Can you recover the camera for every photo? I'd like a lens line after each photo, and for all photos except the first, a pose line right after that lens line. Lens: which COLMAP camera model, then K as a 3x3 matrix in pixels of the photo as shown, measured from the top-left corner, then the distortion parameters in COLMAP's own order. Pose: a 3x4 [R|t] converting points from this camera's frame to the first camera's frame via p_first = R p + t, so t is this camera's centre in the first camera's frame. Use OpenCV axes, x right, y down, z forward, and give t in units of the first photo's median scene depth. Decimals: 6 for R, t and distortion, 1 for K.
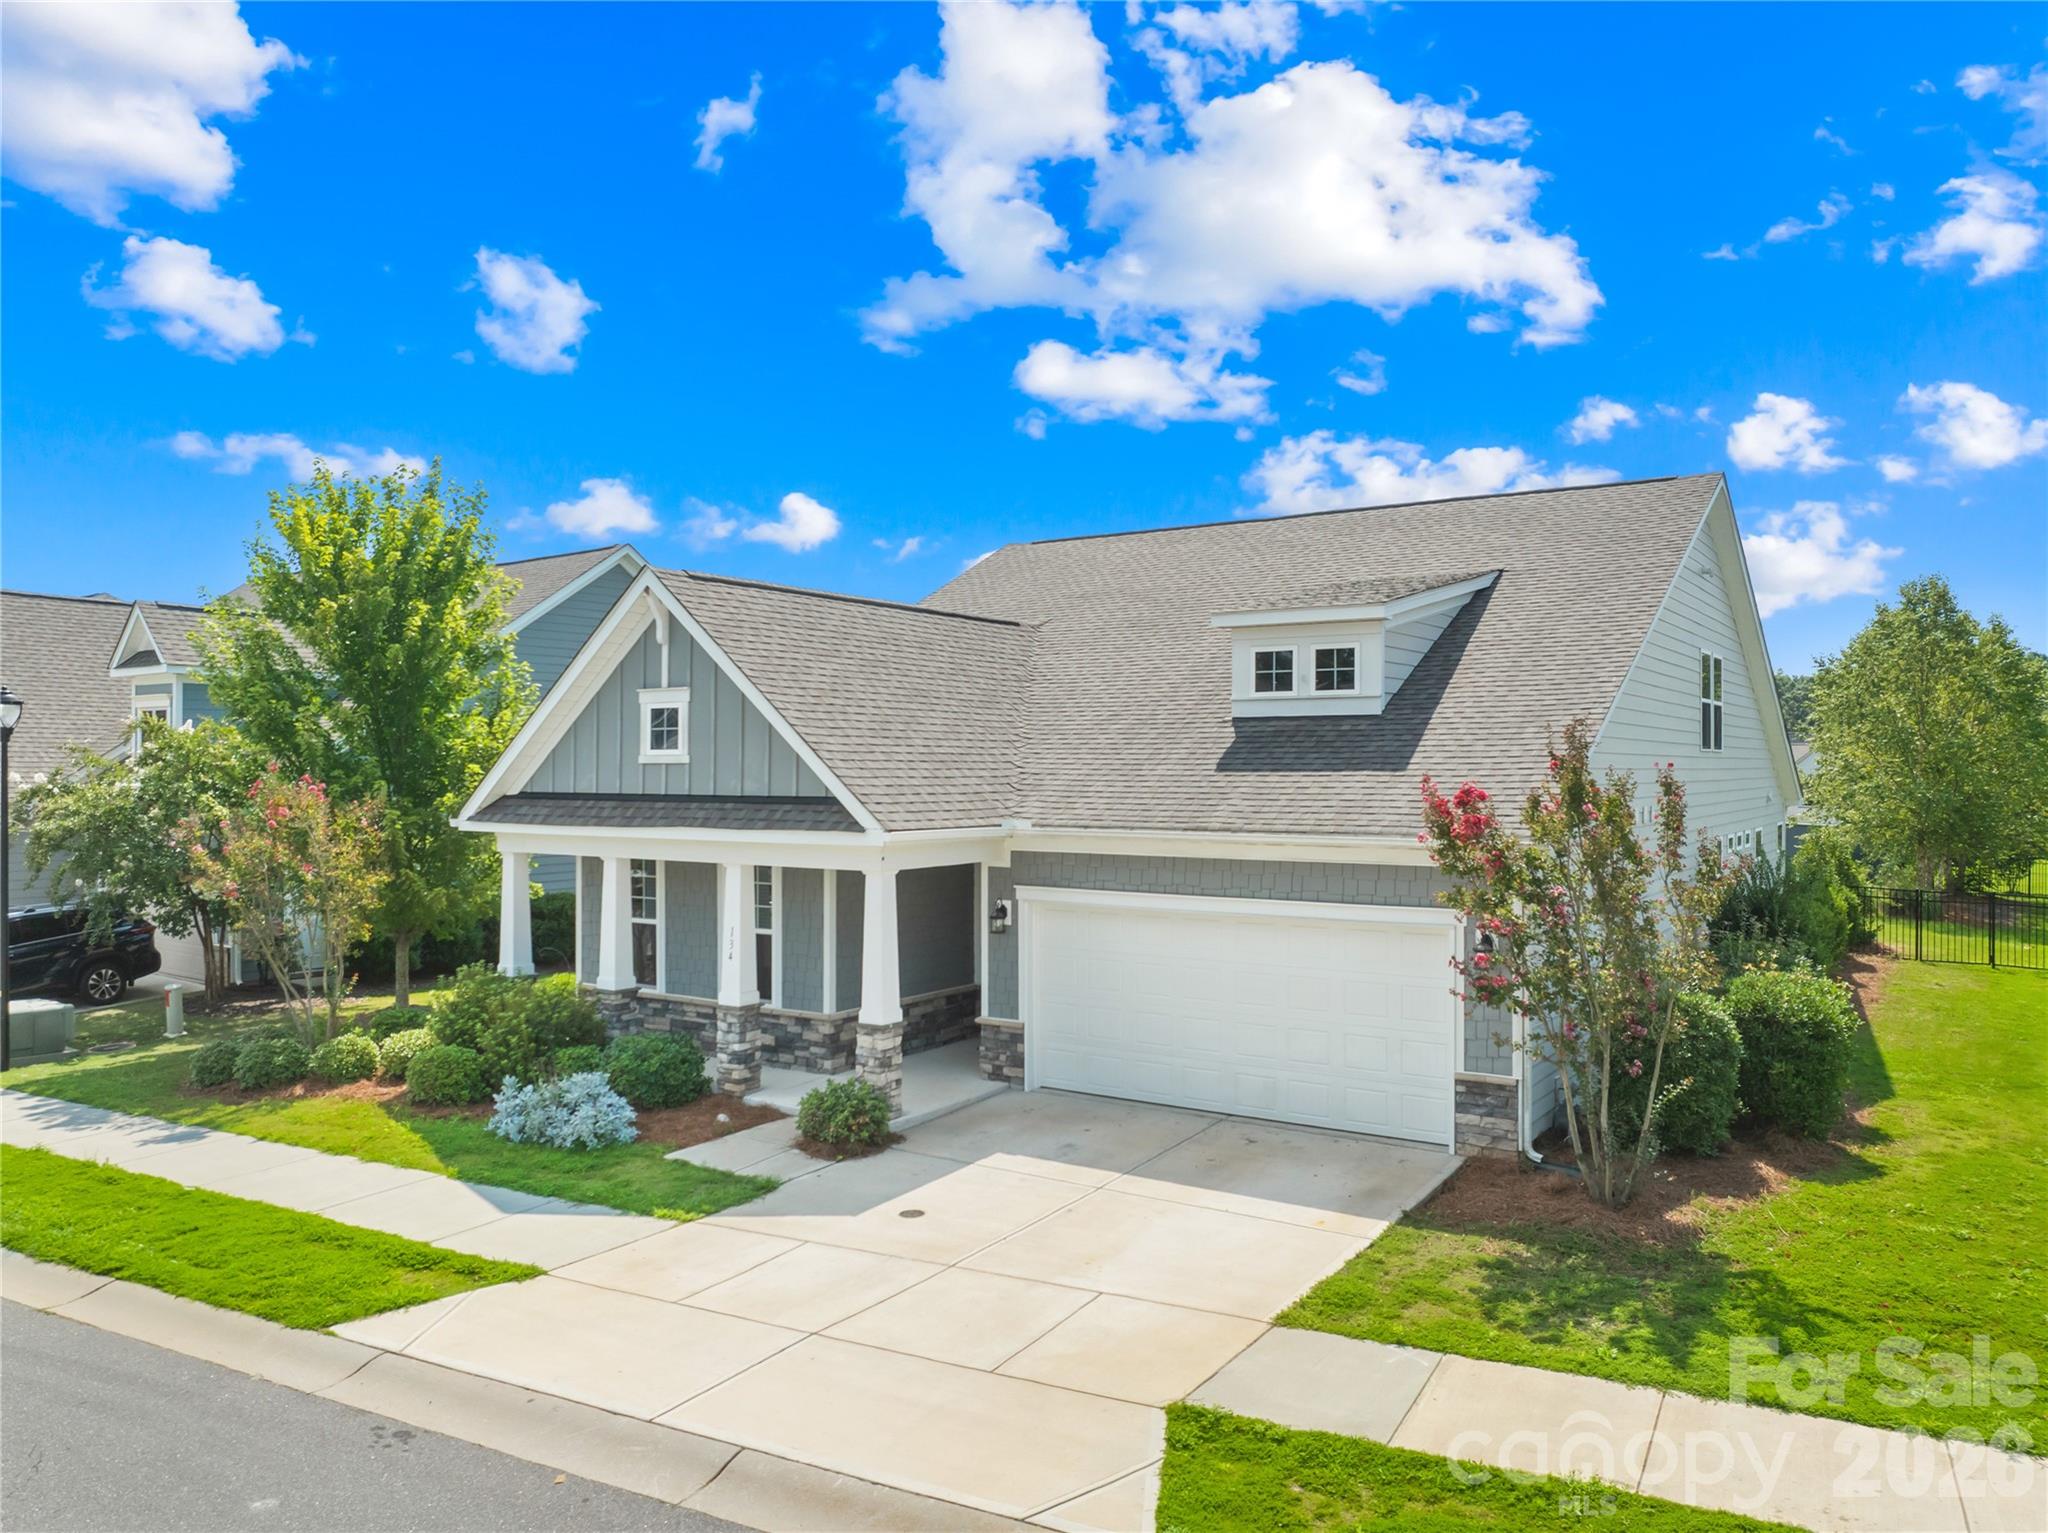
lens RADIAL K [[1429.4, 0, 1024.0], [0, 1429.4, 766.5], [0, 0, 1]] dist [-0.032253, 0.003036]
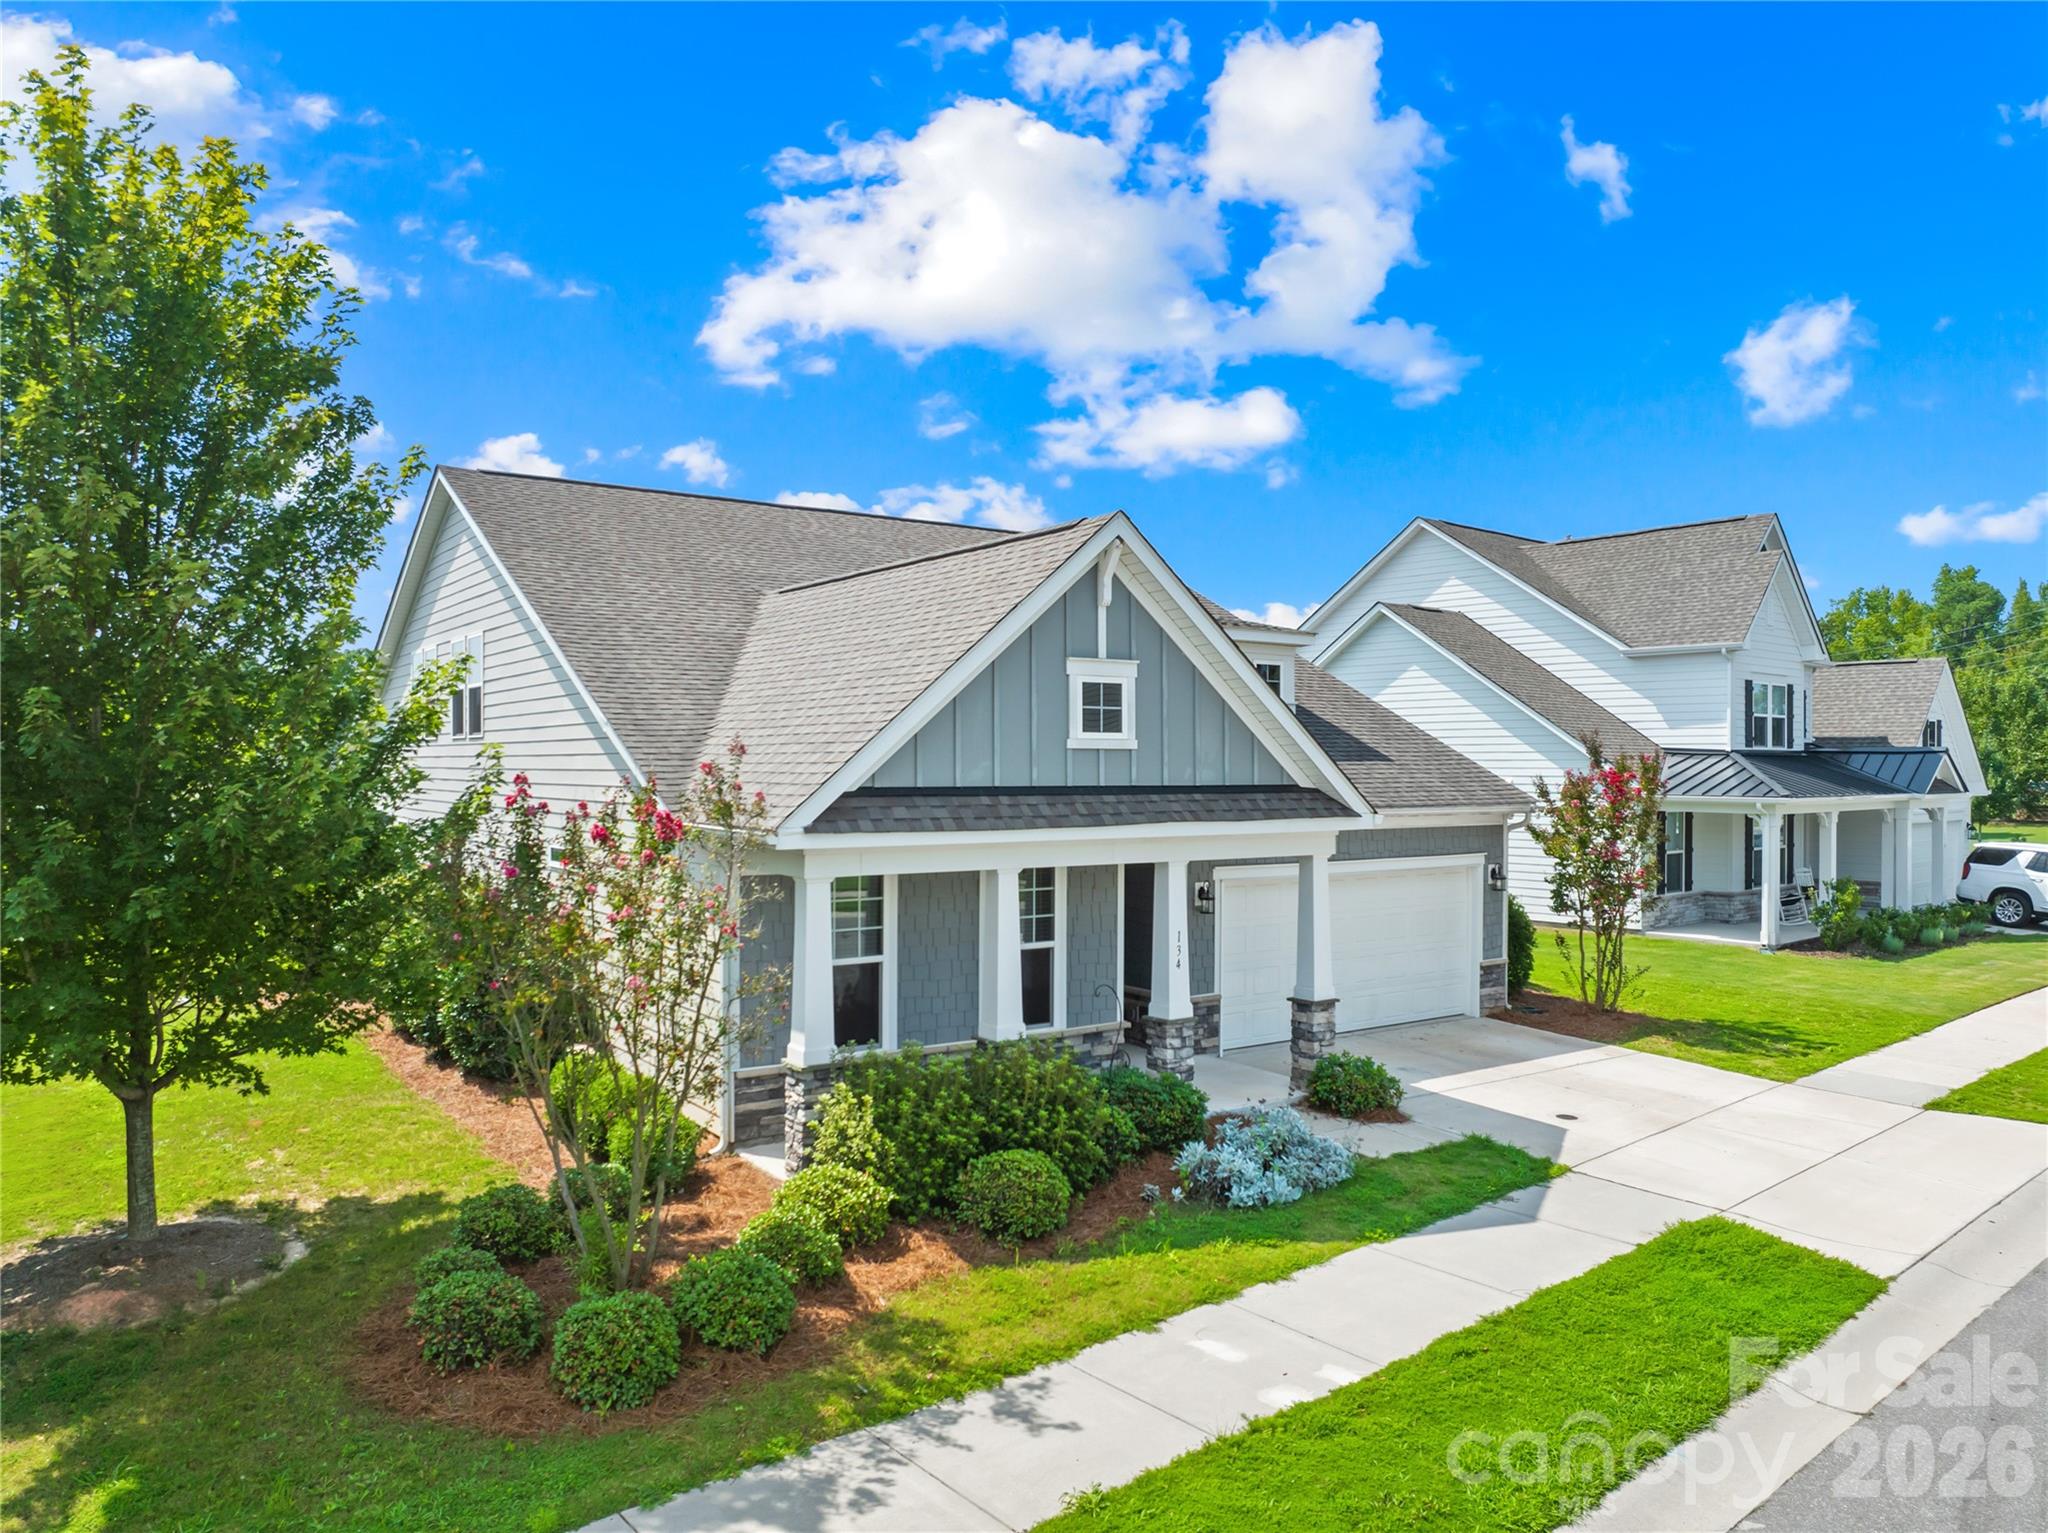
lens RADIAL K [[1429.4, 0, 1024.0], [0, 1429.4, 766.5], [0, 0, 1]] dist [-0.032253, 0.003036]
pose [[0.373808, -0.000854, 0.927506, -1.041976], [-0.004262, 0.999987, 0.002638, 0.006045], [-0.927496, -0.004939, 0.373799, 0.728246]]
